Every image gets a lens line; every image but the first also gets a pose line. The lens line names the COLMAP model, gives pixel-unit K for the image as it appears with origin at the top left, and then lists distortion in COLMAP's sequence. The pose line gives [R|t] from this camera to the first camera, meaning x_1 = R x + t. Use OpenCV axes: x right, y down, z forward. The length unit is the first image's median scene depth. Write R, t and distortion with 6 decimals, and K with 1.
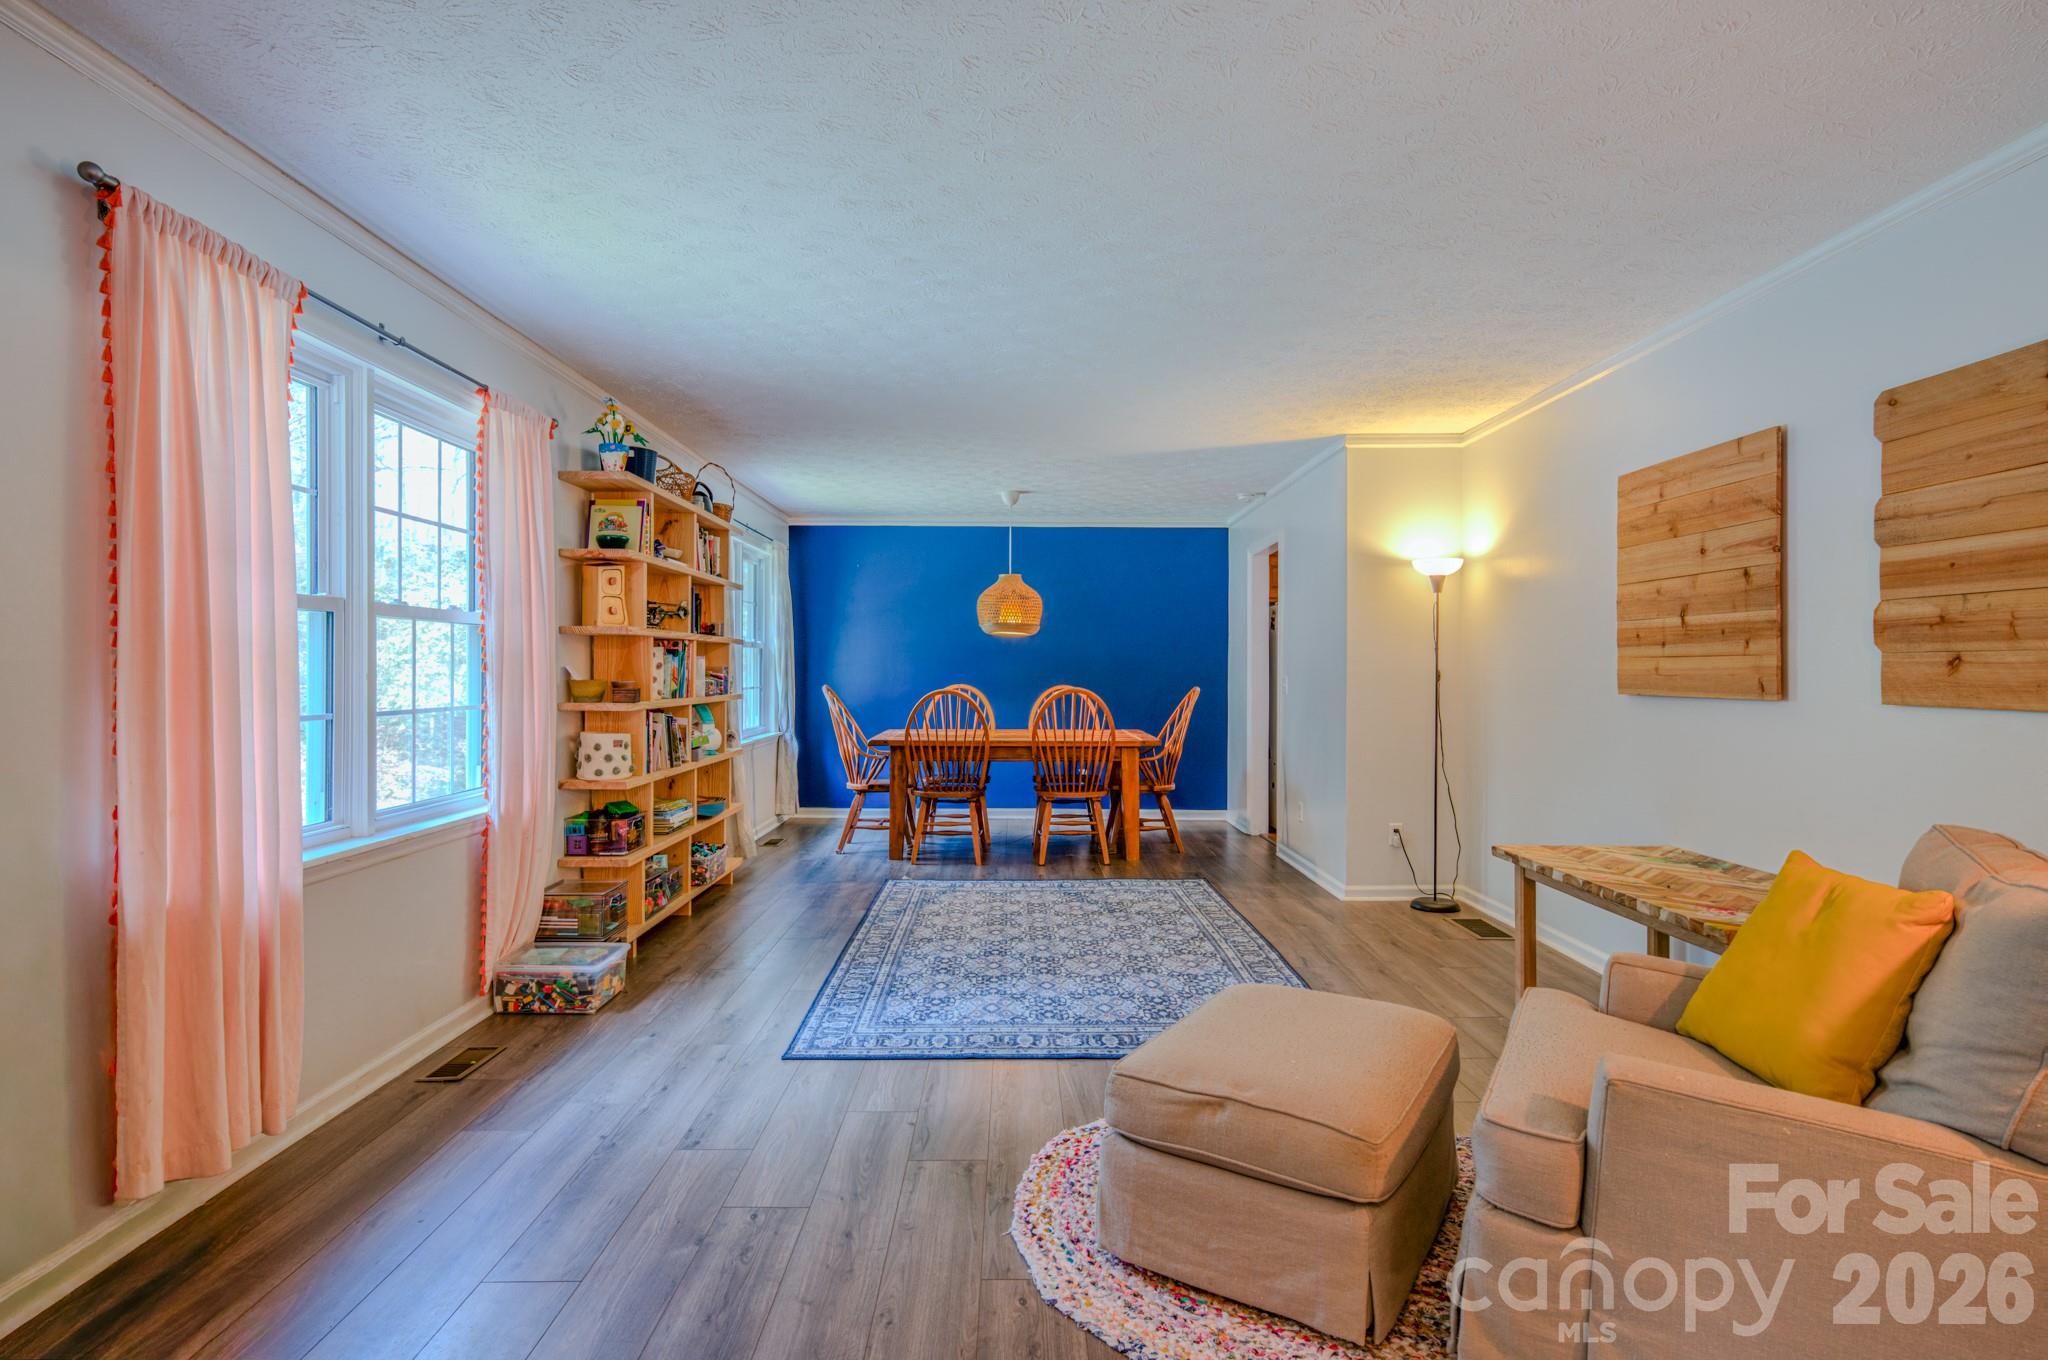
lens RADIAL K [[1045.6, 0, 1024.0], [0, 1045.6, 668.0], [0, 0, 1]] dist [0.002749, 0.001565]
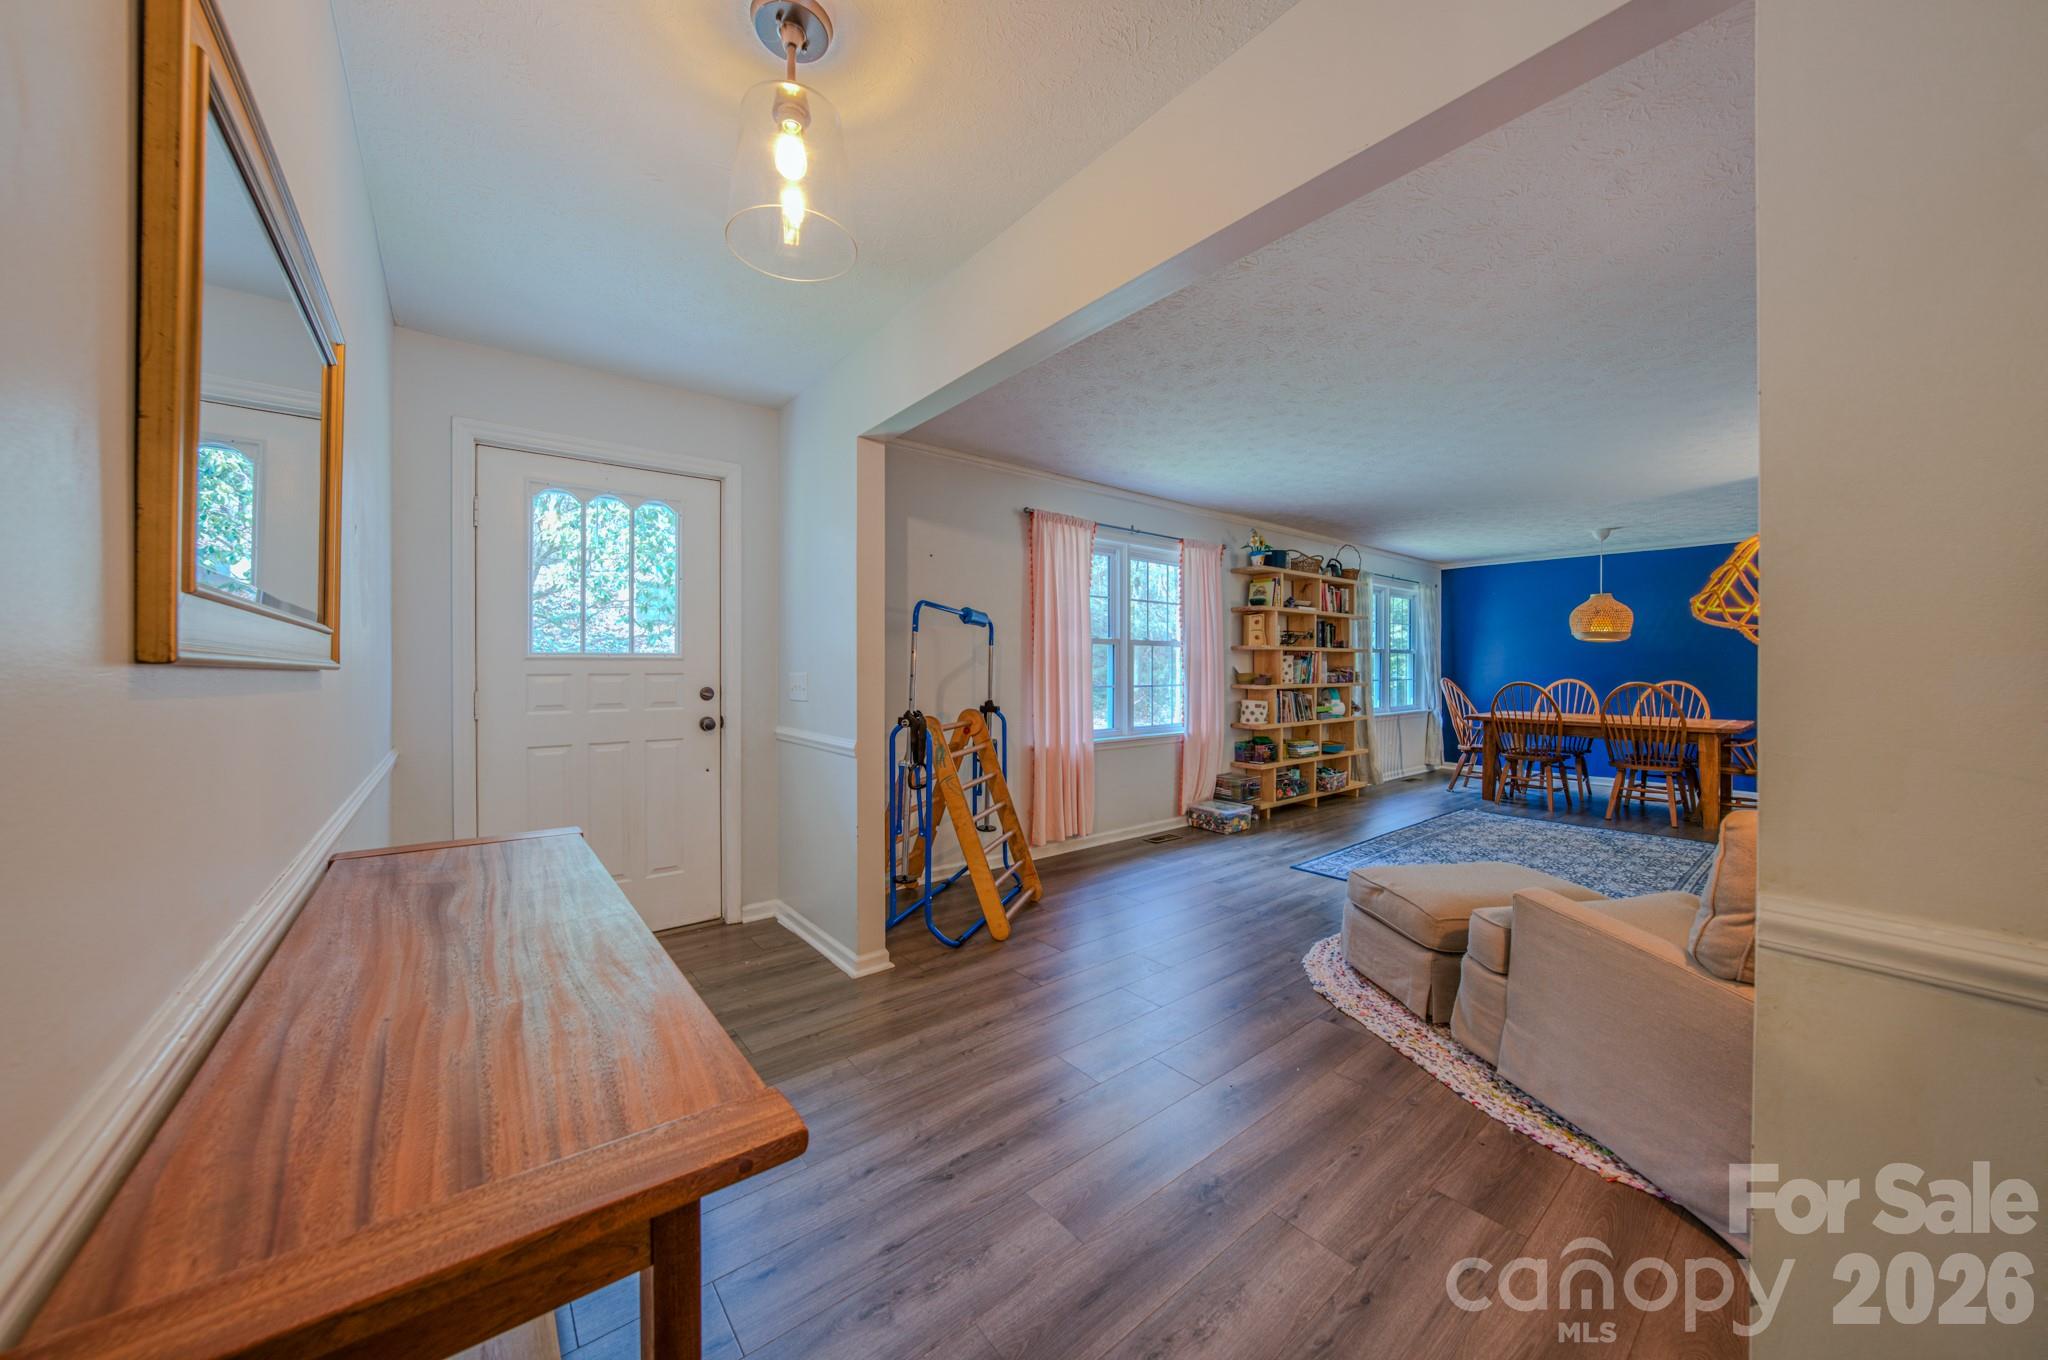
lens RADIAL K [[709.1, 0, 1019.3], [0, 709.1, 669.6], [0, 0, 1]] dist [-0.021629, 0.000372]
pose [[0.618406, 0.002802, -0.785854, 0.367688], [0.000924, 0.999990, 0.004292, -0.001213], [0.785858, -0.003381, 0.618397, -0.158443]]
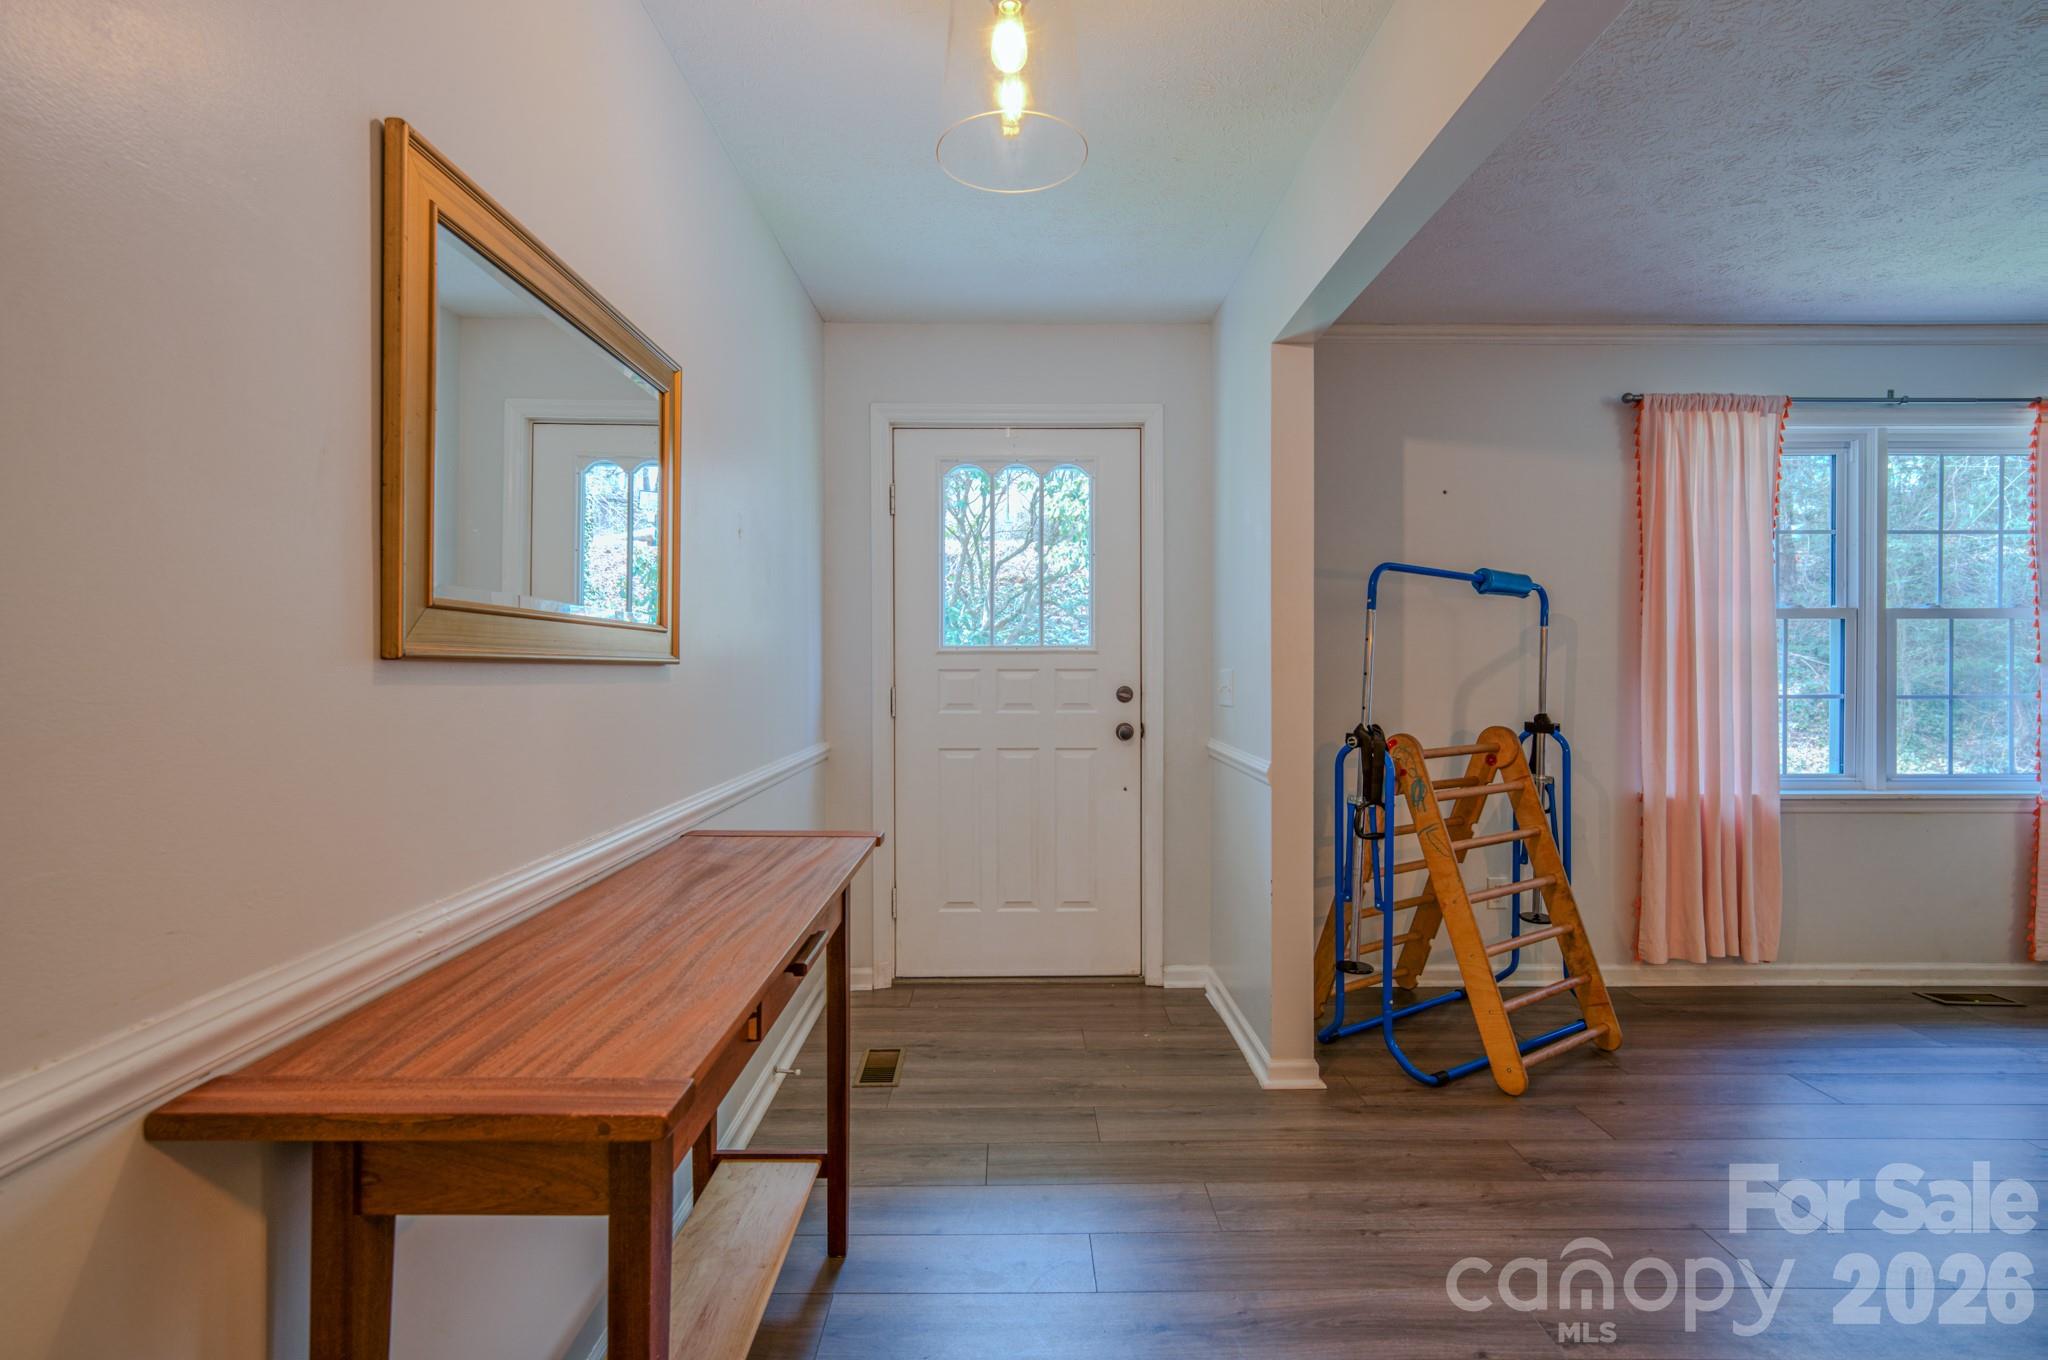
lens RADIAL K [[992.7, 0, 1018.3], [0, 992.7, 669.9], [0, 0, 1]] dist [-0.000356, 0.001401]
pose [[-0.001618, 0.008107, -0.999966, 0.426970], [0.002826, 0.999963, 0.008103, -0.000882], [0.999995, -0.002813, -0.001641, -0.042356]]
